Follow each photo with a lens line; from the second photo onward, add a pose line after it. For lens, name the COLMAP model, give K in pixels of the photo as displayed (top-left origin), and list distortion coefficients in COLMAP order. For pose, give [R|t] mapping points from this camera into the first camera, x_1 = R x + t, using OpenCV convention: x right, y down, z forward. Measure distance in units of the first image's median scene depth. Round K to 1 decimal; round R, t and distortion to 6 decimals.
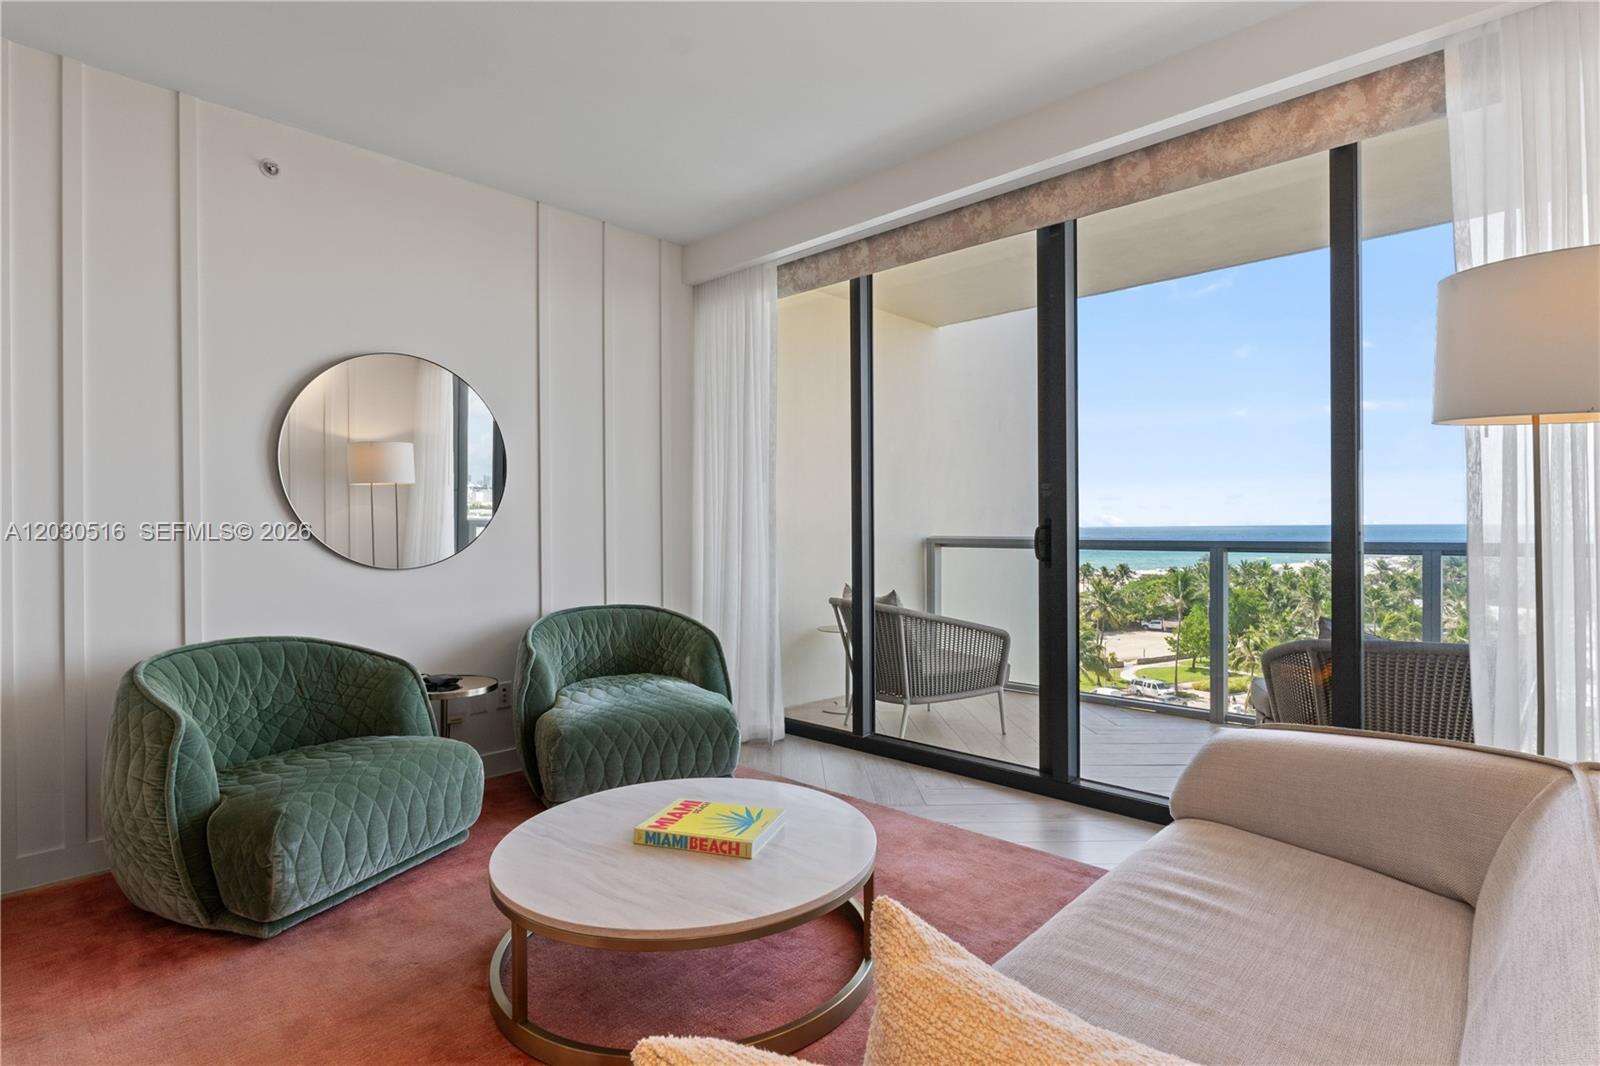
lens RADIAL K [[807.2, 0, 807.0], [0, 807.2, 529.1], [0, 0, 1]] dist [-0.001708, -0.000448]
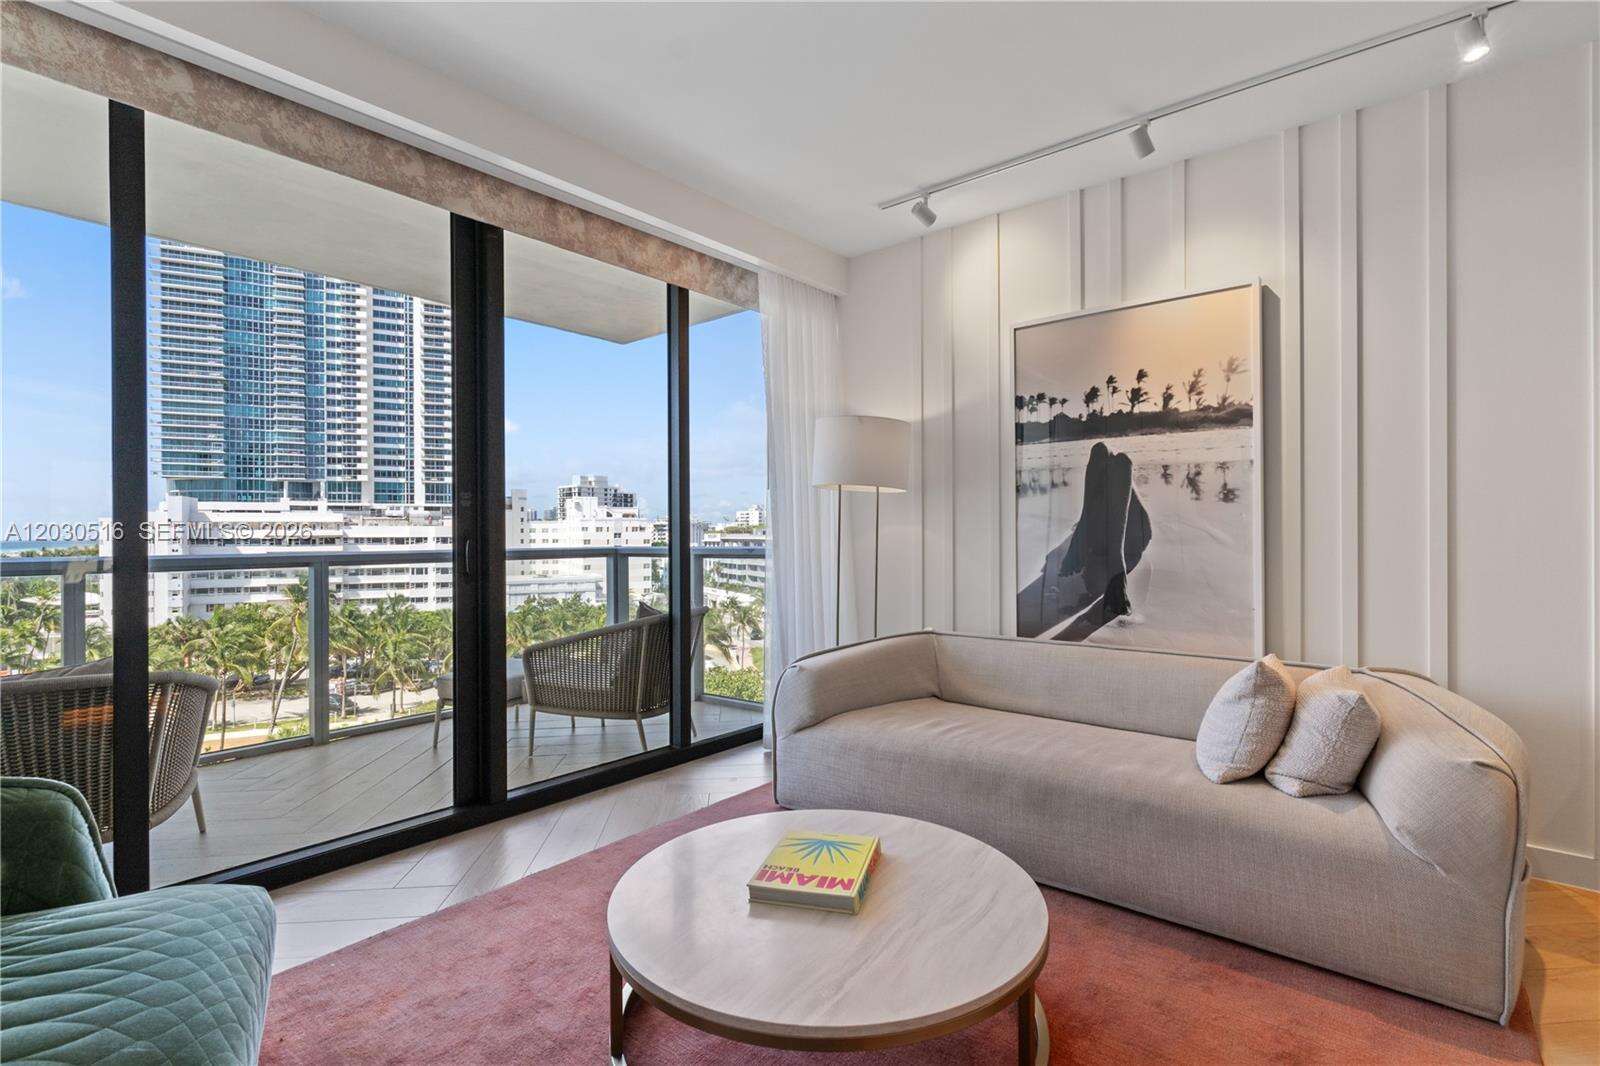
lens RADIAL K [[755.3, 0, 814.0], [0, 755.3, 534.5], [0, 0, 1]] dist [0.000996, 0.000111]
pose [[-0.065340, 0.004923, 0.997851, -0.498377], [0.009814, 0.999943, -0.004290, -0.000378], [-0.997815, 0.009512, -0.065384, 0.547558]]
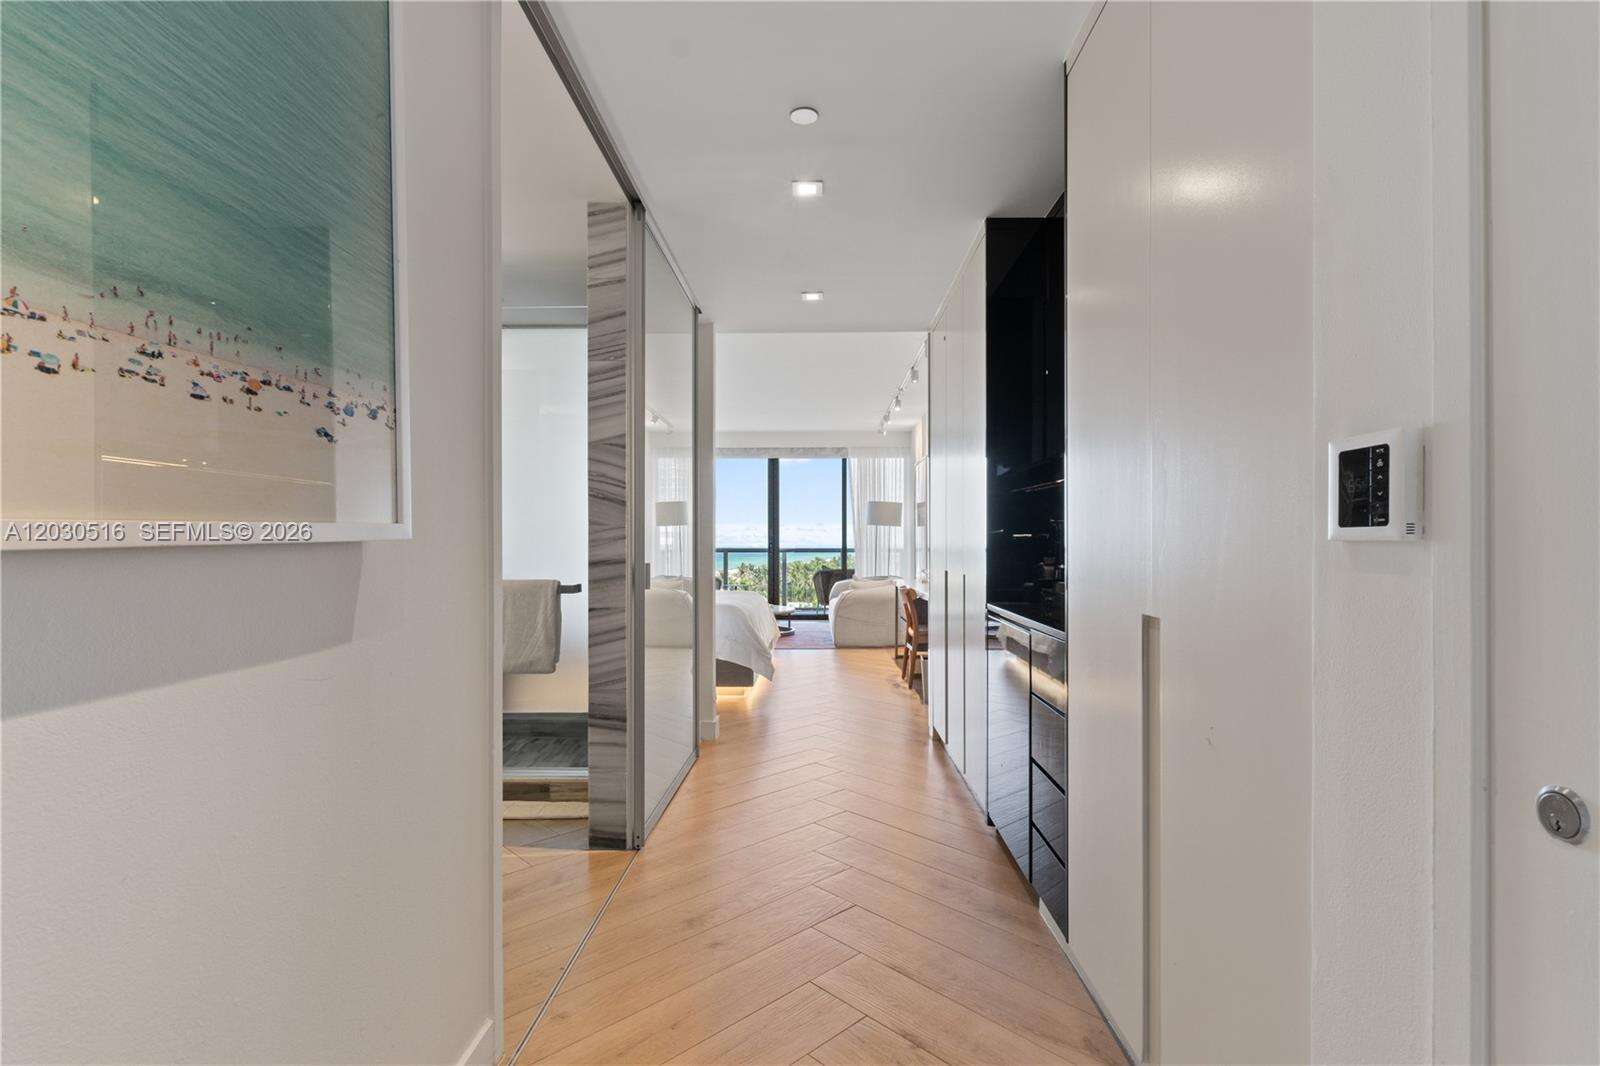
lens RADIAL K [[805.3, 0, 800.0], [0, 805.3, 533.0], [0, 0, 1]] dist [-0.001865, -0.000156]
pose [[0.750603, 0.006514, 0.660722, -1.569136], [0.006753, 0.999824, -0.017528, 0.008565], [-0.660719, 0.017618, 0.750426, -1.386477]]
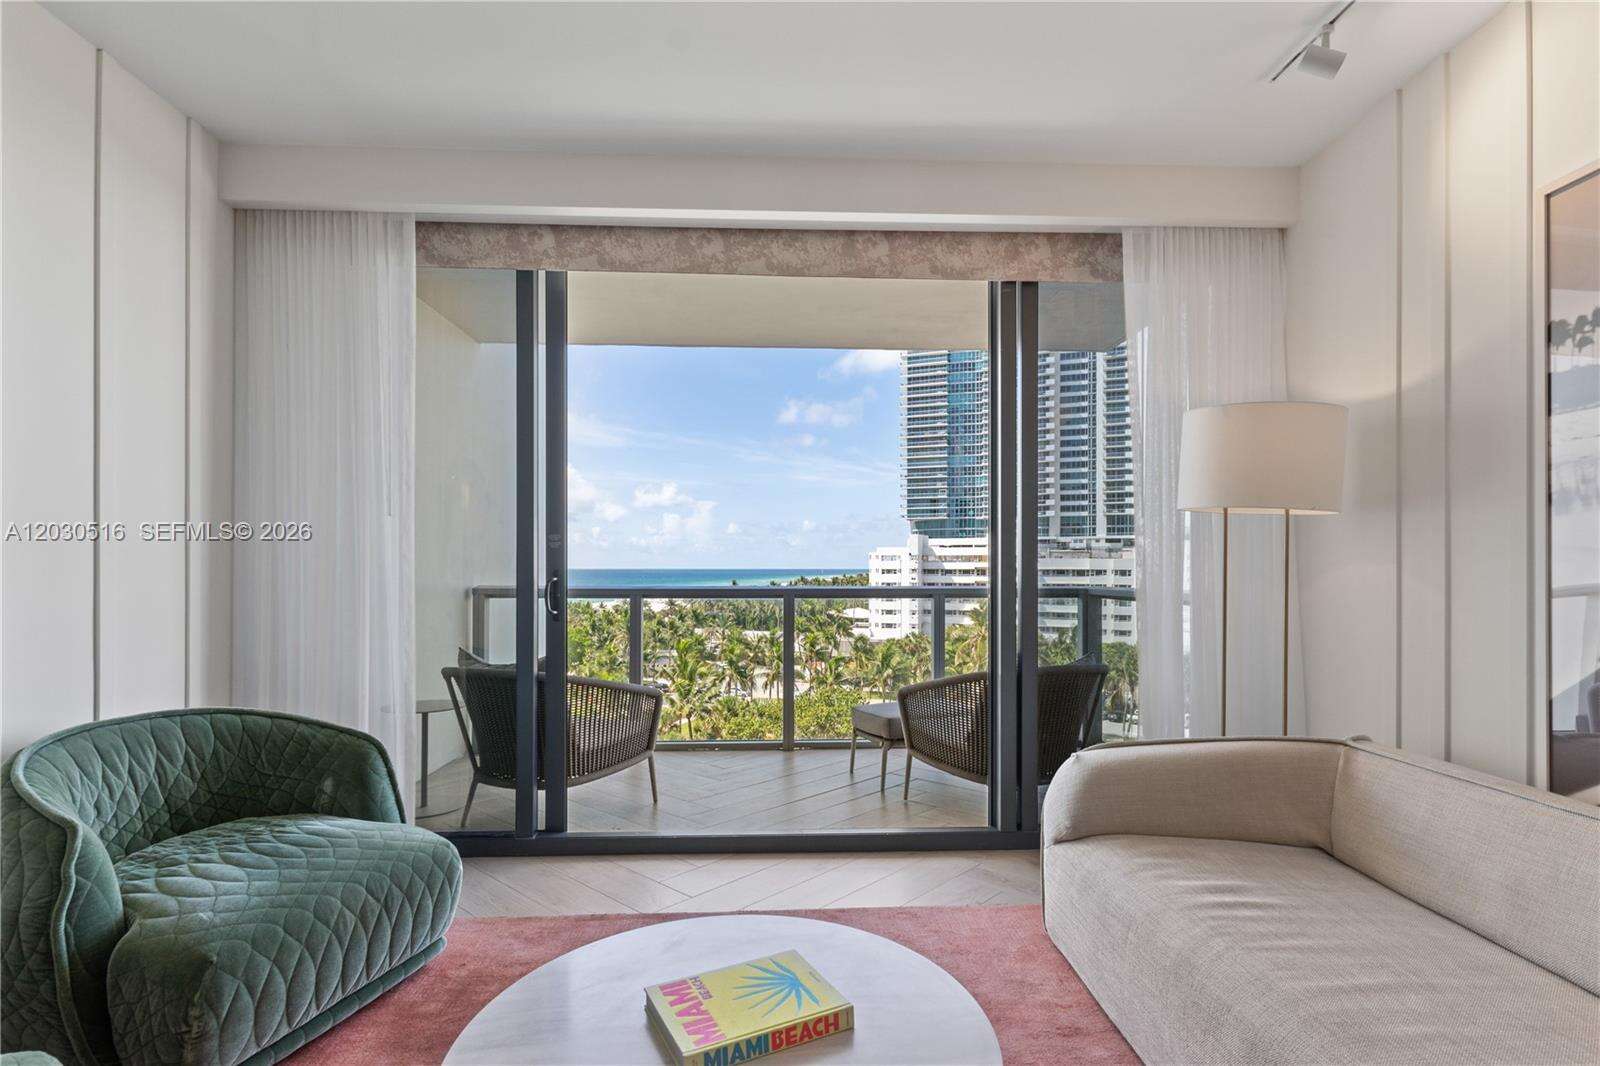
lens RADIAL K [[790.7, 0, 812.3], [0, 790.7, 566.4], [0, 0, 1]] dist [0.003837, 0.000741]
pose [[0.696774, 0.007285, 0.717253, -0.301834], [-0.002028, 0.999964, -0.008186, -0.008534], [-0.717287, 0.004249, 0.696764, 0.242531]]
